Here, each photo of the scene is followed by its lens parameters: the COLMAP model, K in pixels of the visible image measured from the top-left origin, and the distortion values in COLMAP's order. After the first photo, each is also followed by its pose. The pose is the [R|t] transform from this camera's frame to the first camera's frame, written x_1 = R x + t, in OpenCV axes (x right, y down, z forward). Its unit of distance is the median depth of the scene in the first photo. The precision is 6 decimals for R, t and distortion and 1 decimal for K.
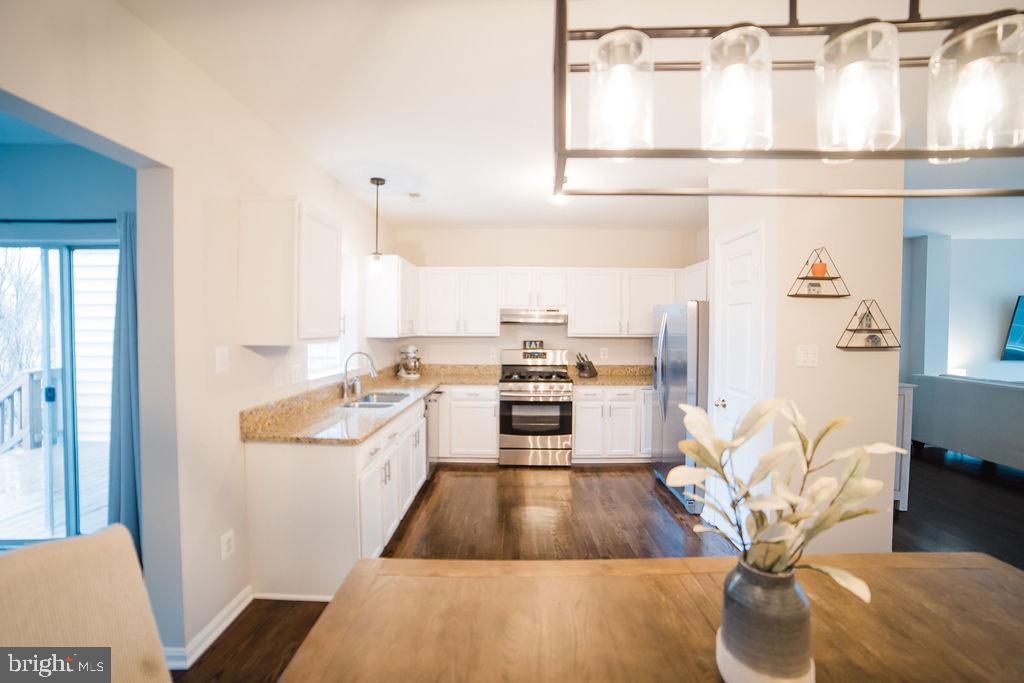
lens RADIAL K [[411.2, 0, 507.3], [0, 411.2, 337.4], [0, 0, 1]] dist [-0.078520, 0.024768]
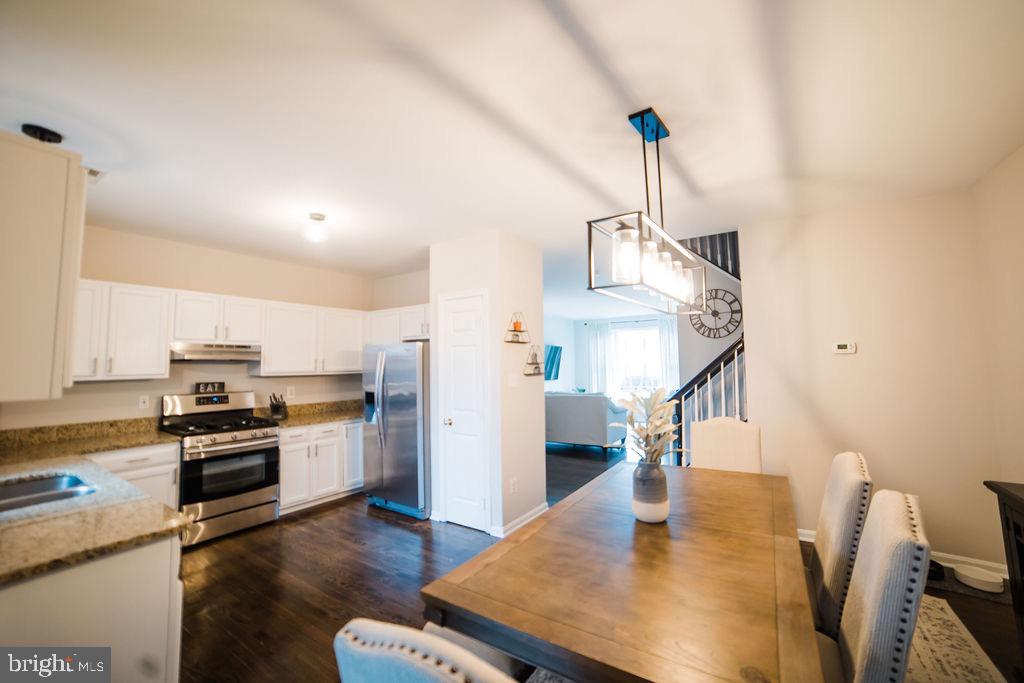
lens RADIAL K [[411.2, 0, 507.3], [0, 411.2, 337.4], [0, 0, 1]] dist [-0.078520, 0.024768]
pose [[0.555562, 0.040435, 0.830492, -0.305887], [0.036363, 0.996680, -0.072852, -0.003204], [-0.830680, 0.070674, 0.552246, 0.064582]]
